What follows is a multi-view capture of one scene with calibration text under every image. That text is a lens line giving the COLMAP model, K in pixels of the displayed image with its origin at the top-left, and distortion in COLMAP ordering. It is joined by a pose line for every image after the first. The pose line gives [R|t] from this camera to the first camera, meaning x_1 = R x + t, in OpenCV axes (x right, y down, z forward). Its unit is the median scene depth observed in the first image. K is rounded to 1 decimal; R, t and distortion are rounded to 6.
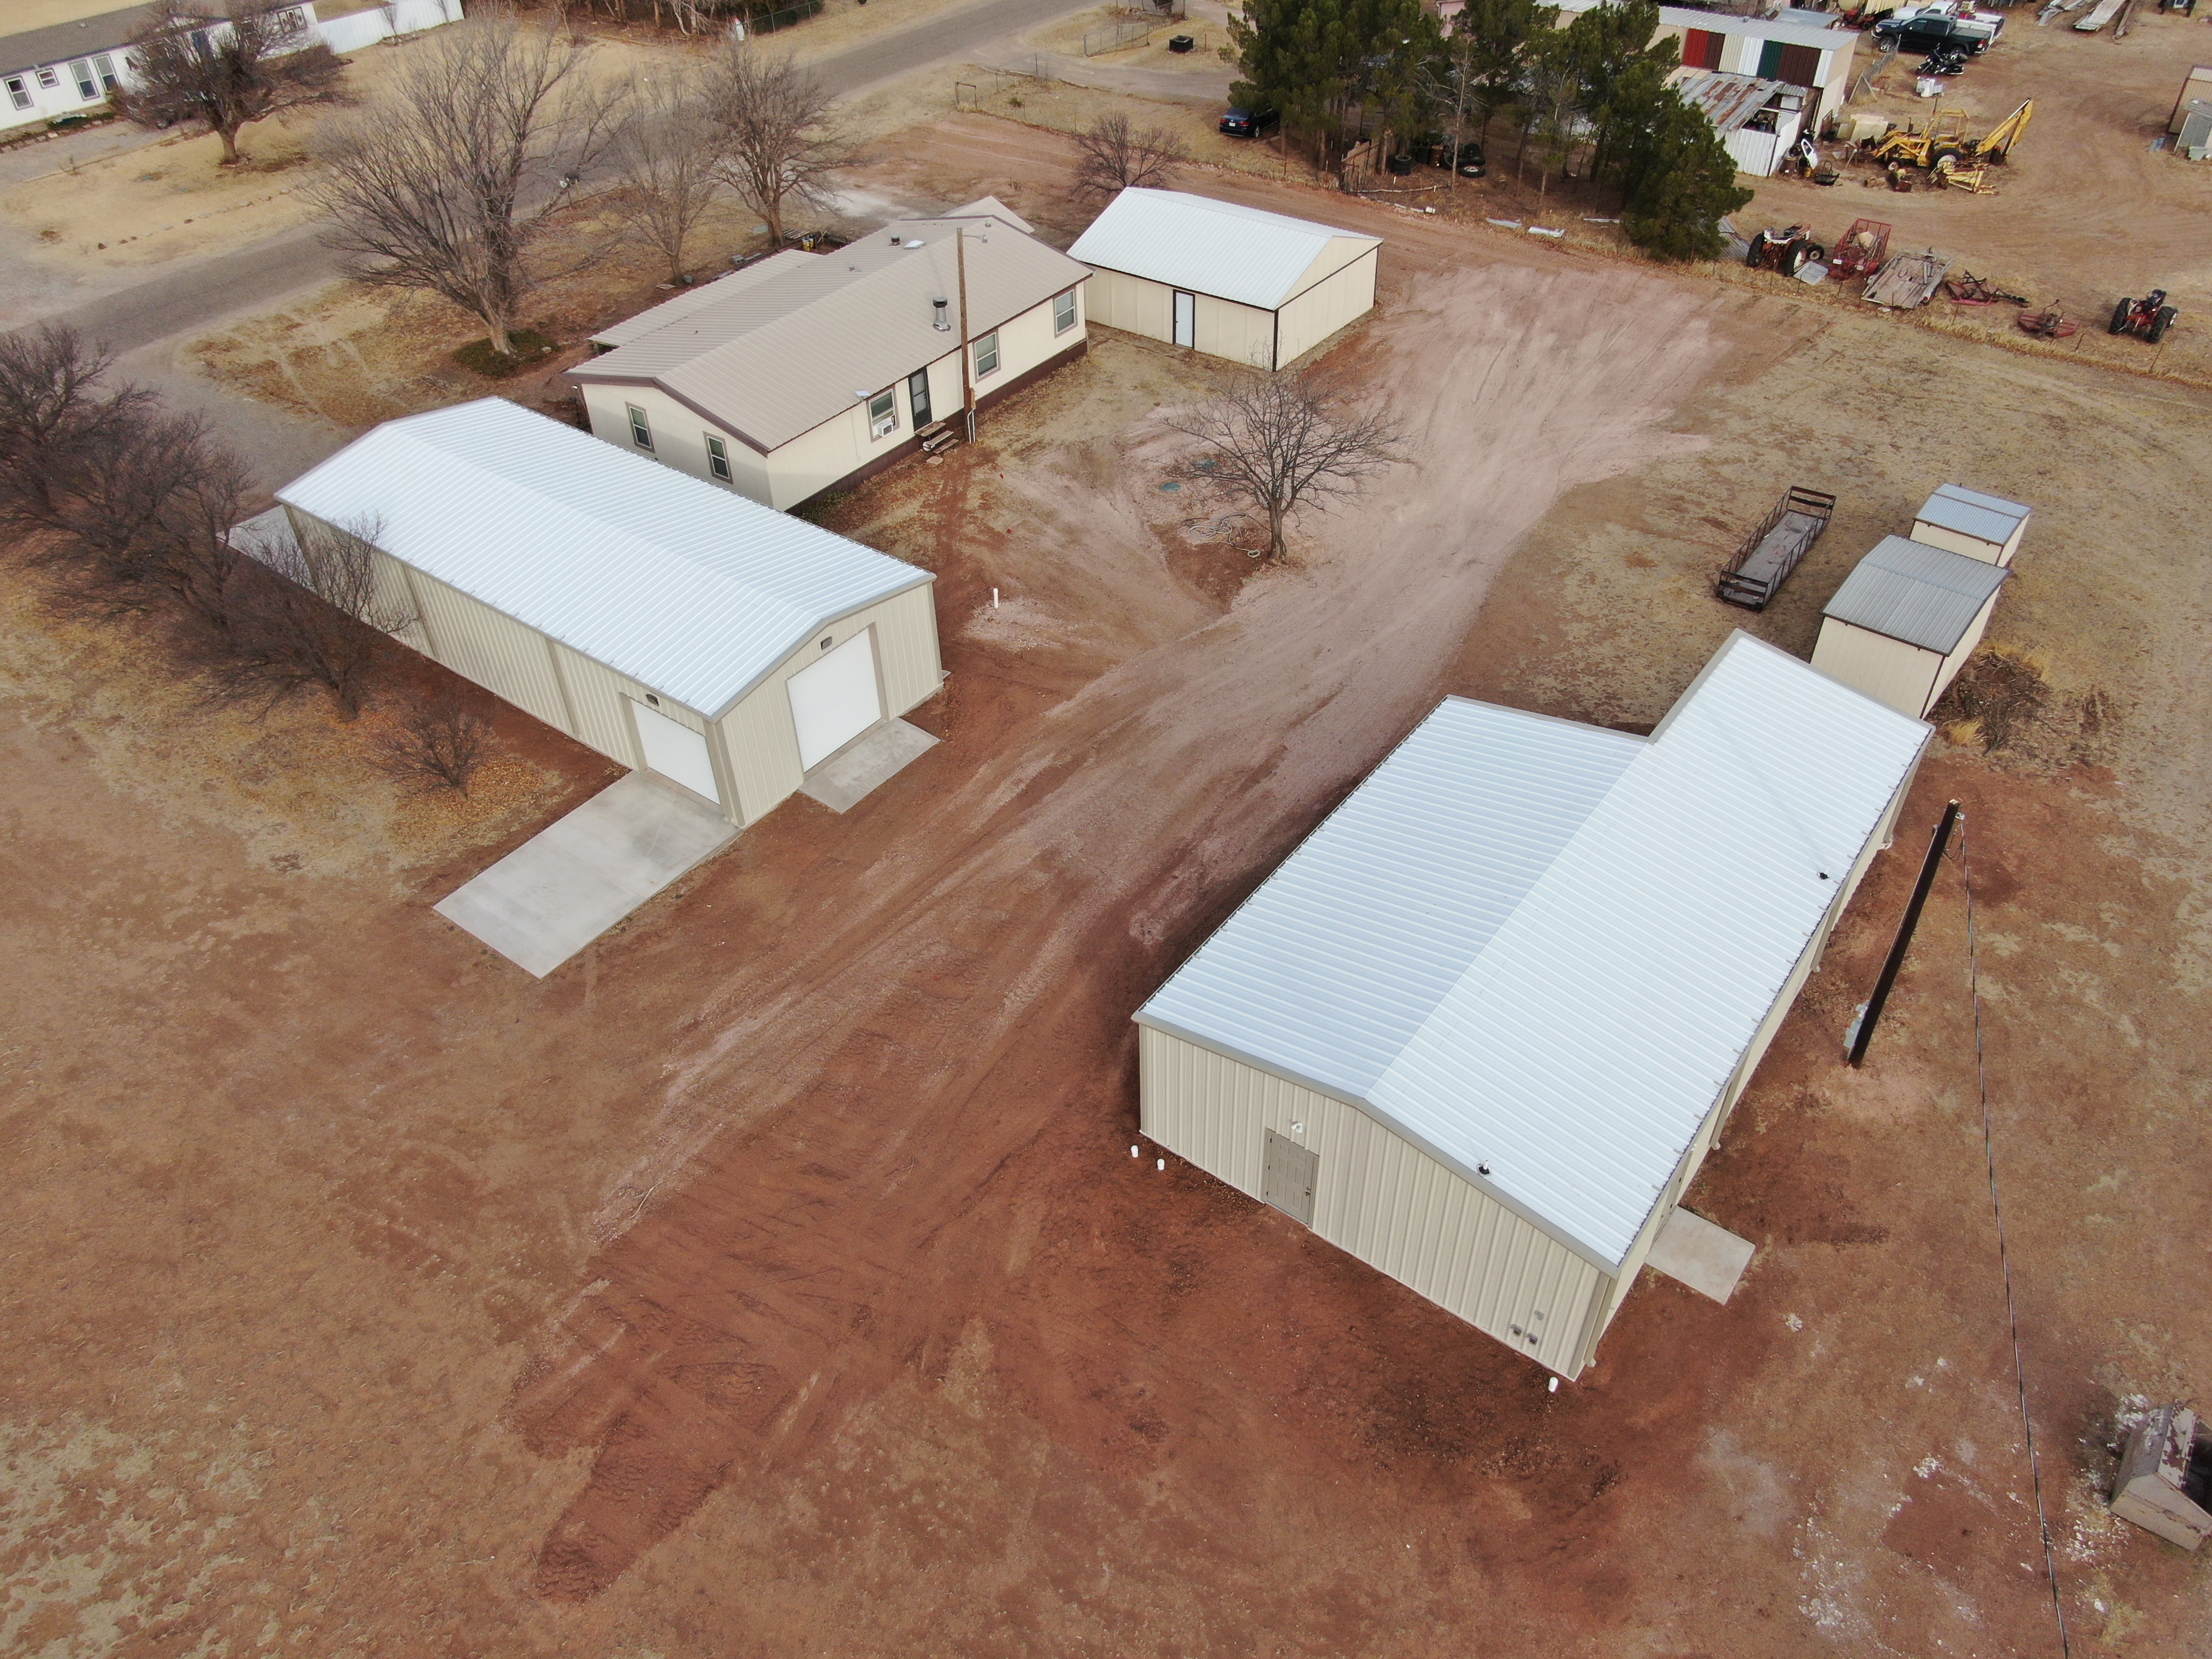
lens RADIAL K [[1597.8, 0, 1106.0], [0, 1597.8, 829.5], [0, 0, 1]] dist [-0.011531, -0.000867]
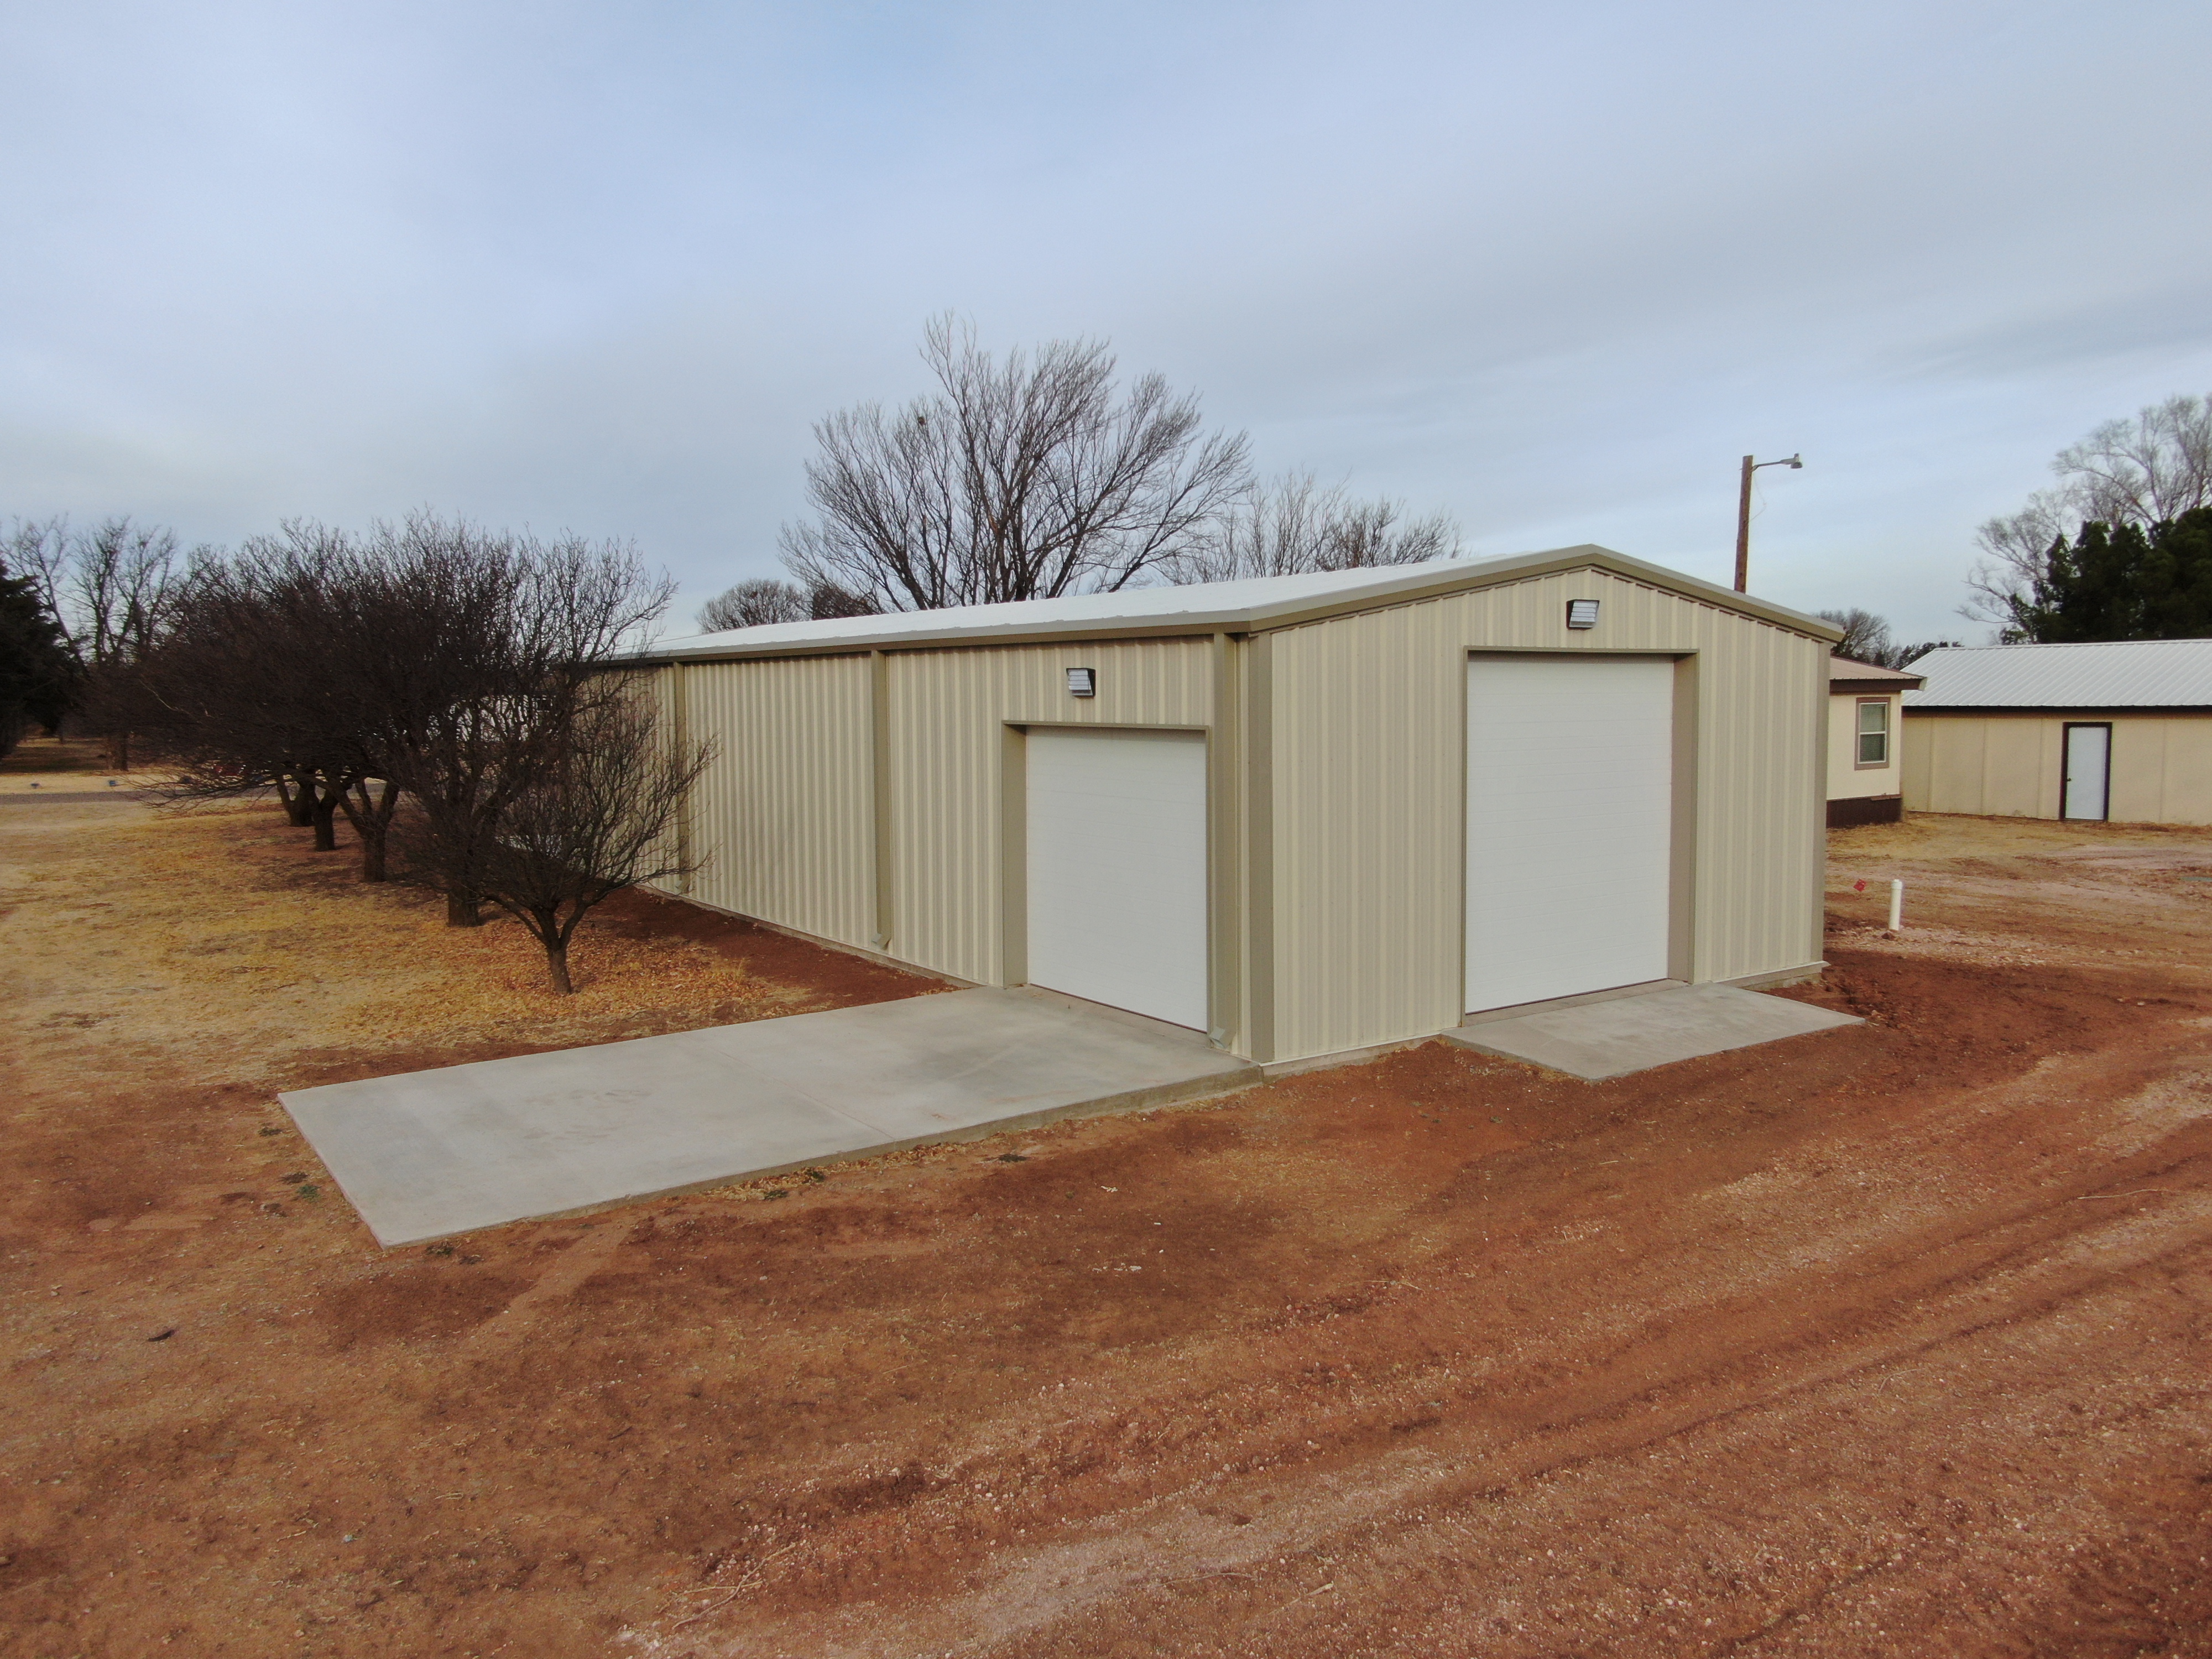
lens RADIAL K [[1597.8, 0, 1106.0], [0, 1597.8, 829.5], [0, 0, 1]] dist [-0.011531, -0.000867]
pose [[0.948101, 0.045161, -0.314746, -0.207042], [-0.218004, 0.812909, -0.540049, 0.173120], [0.231471, 0.580637, 0.780565, 0.930442]]
